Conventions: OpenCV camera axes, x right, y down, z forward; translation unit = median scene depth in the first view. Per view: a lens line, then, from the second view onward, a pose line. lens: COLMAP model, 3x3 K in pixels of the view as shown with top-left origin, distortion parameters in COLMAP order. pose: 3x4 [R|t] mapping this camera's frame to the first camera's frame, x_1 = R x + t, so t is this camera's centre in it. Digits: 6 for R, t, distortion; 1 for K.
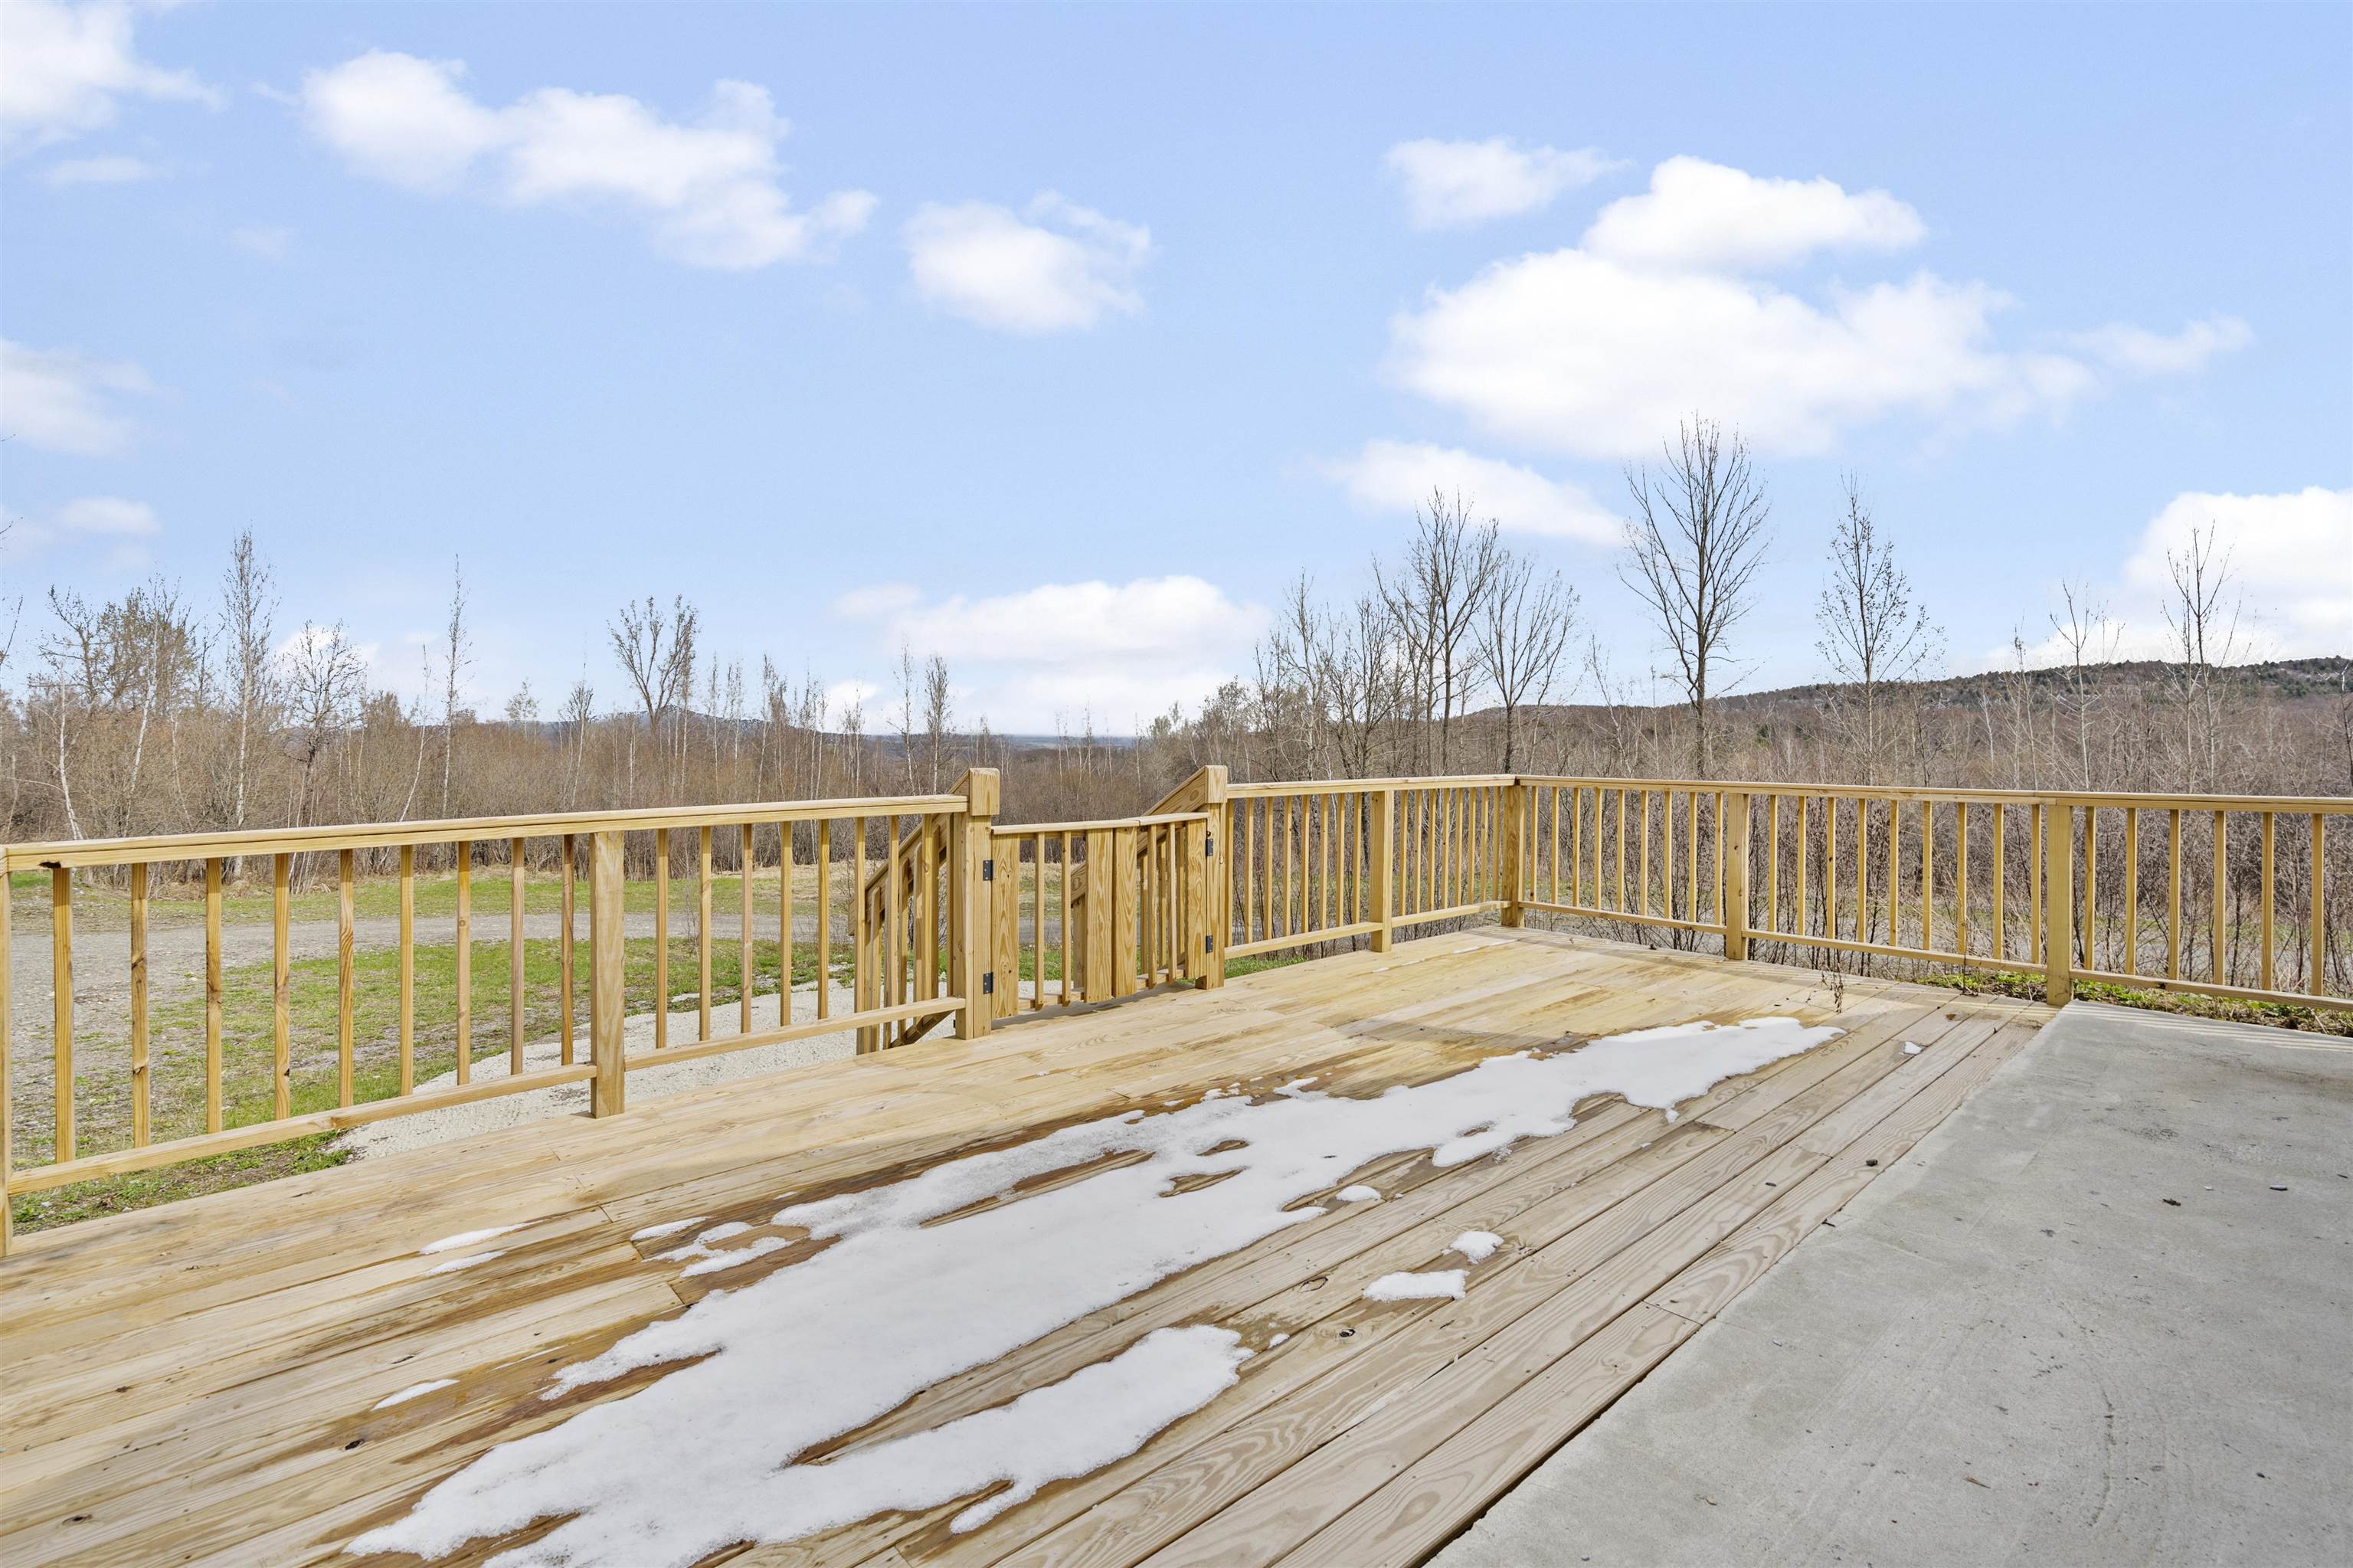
lens RADIAL K [[1083.2, 0, 1180.2], [0, 1083.2, 744.1], [0, 0, 1]] dist [-0.003890, 0.002641]
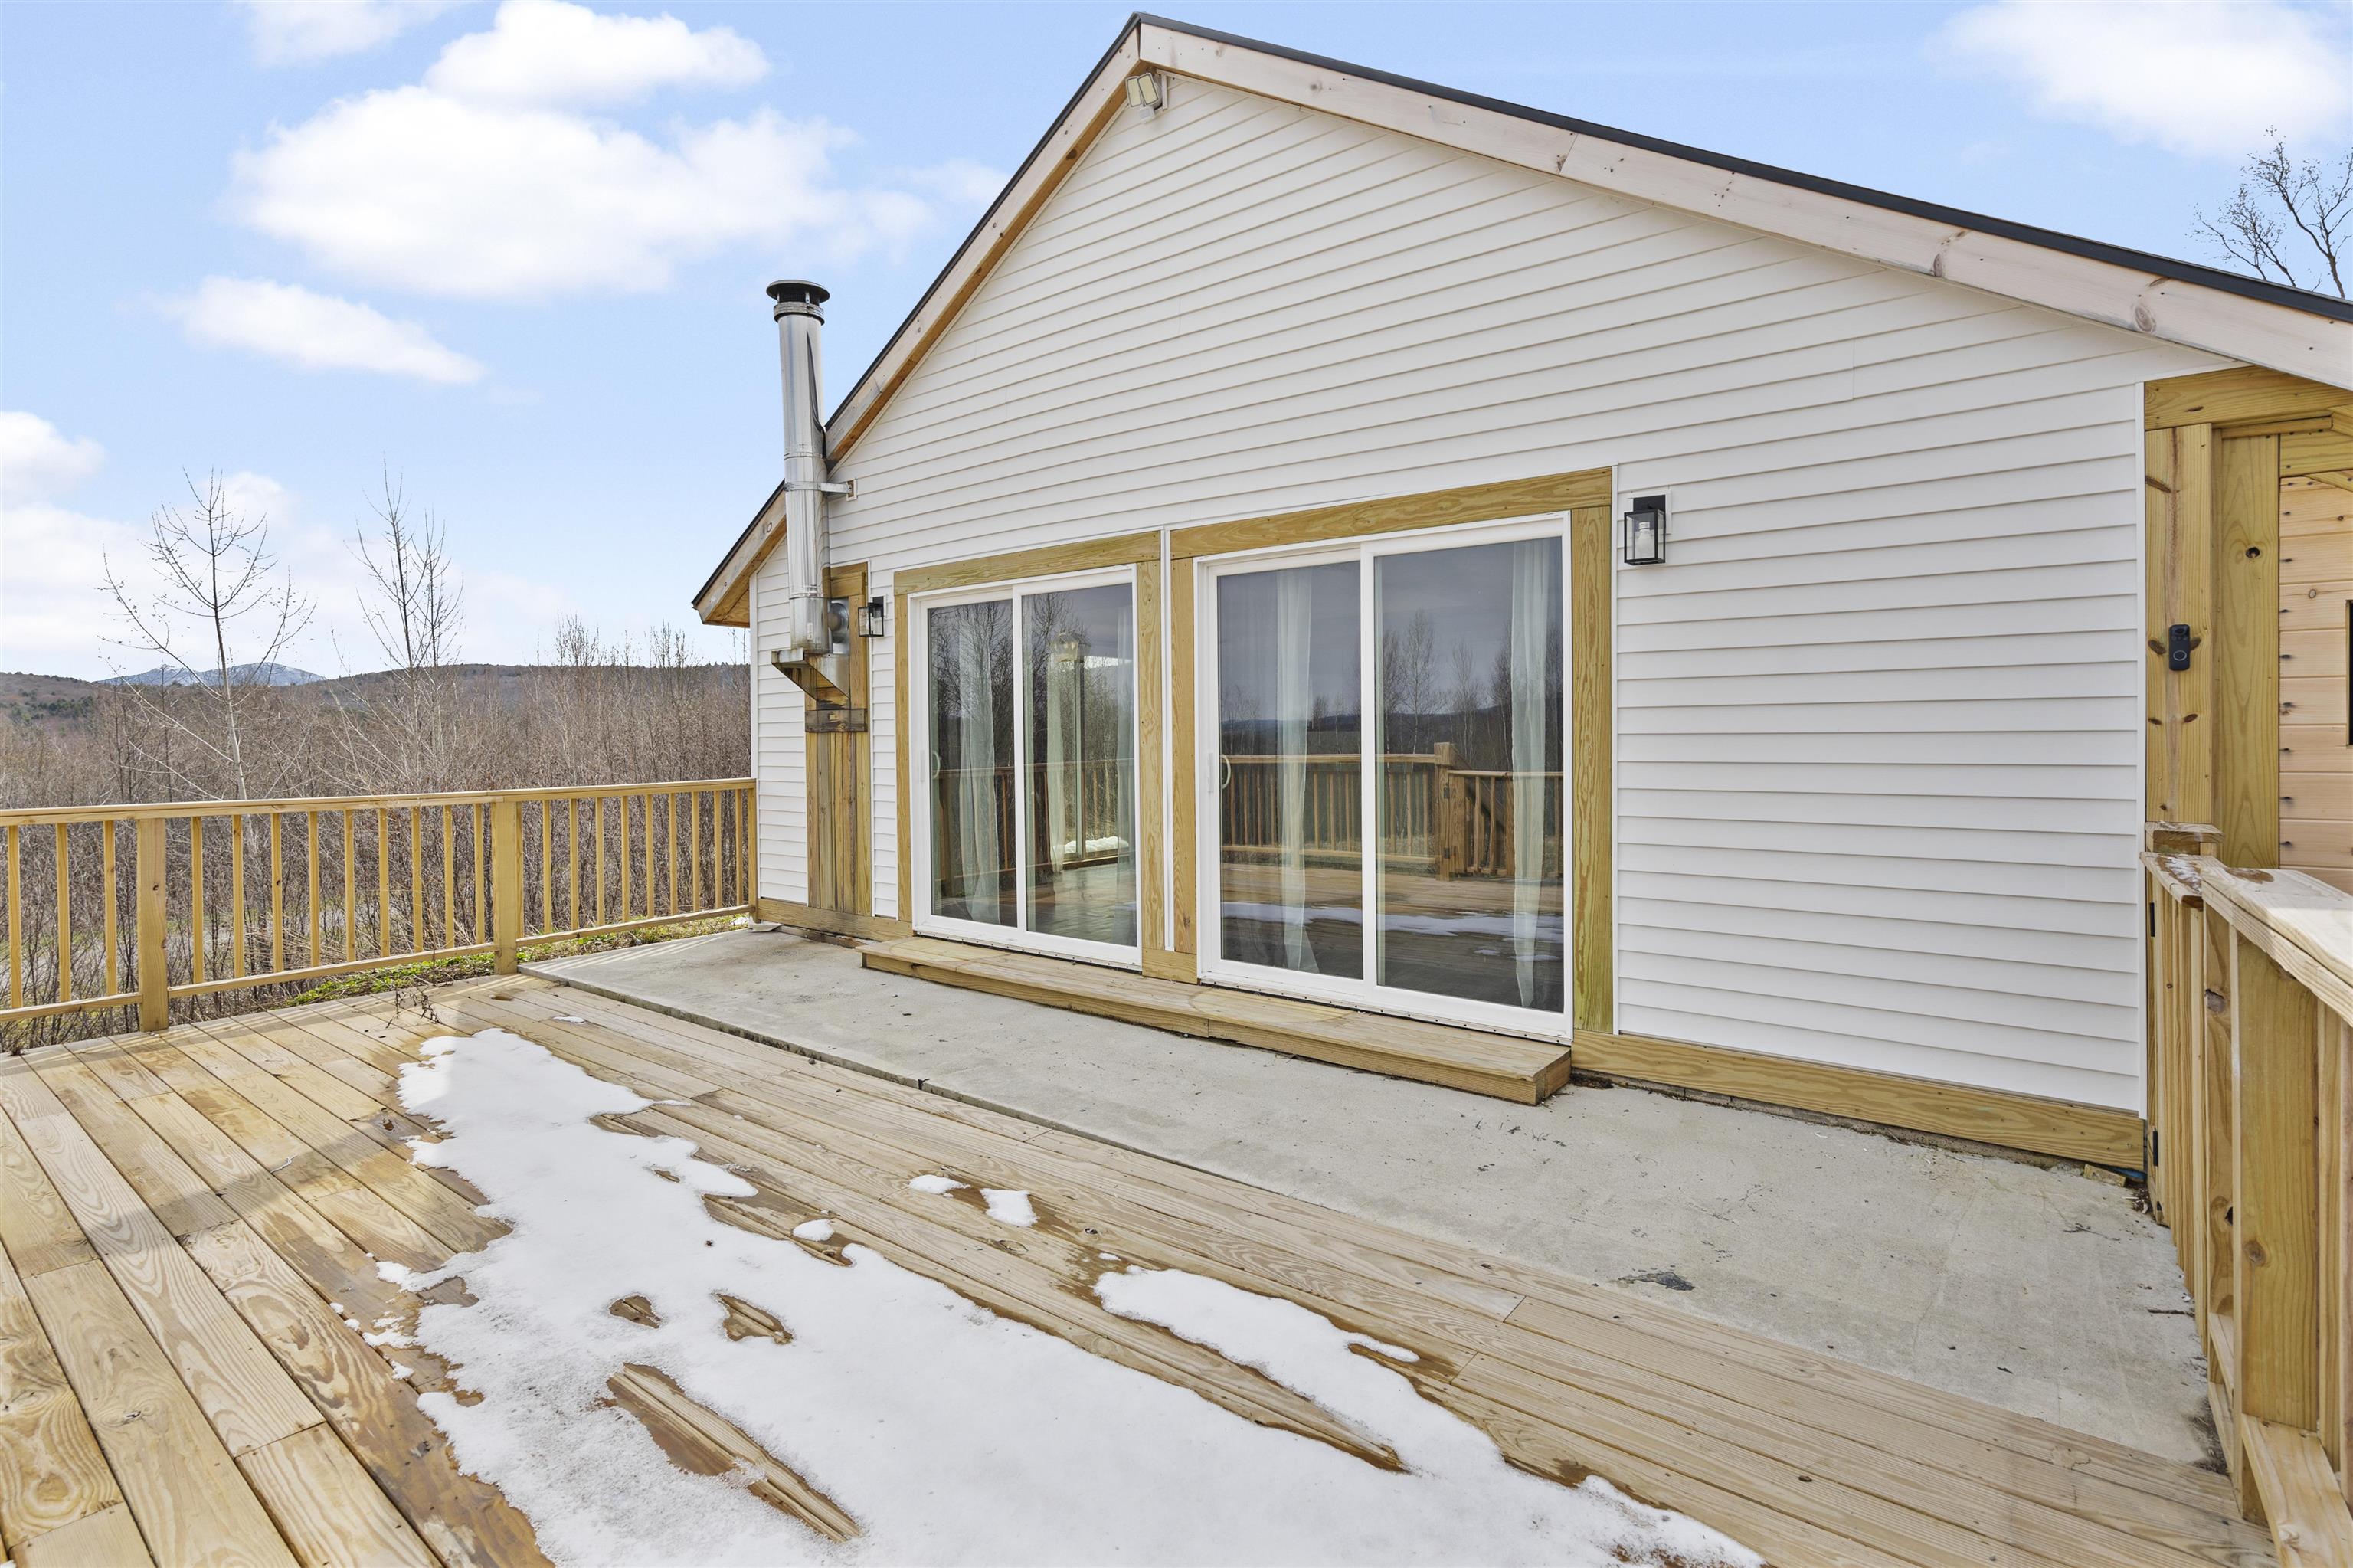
lens RADIAL K [[1083.2, 0, 1176.9], [0, 1083.2, 743.9], [0, 0, 1]] dist [-0.003890, 0.002641]
pose [[-0.180049, 0.000520, 0.983658, -0.768860], [0.011966, 0.999927, 0.001661, 0.000304], [-0.983585, 0.012070, -0.180042, 0.817869]]
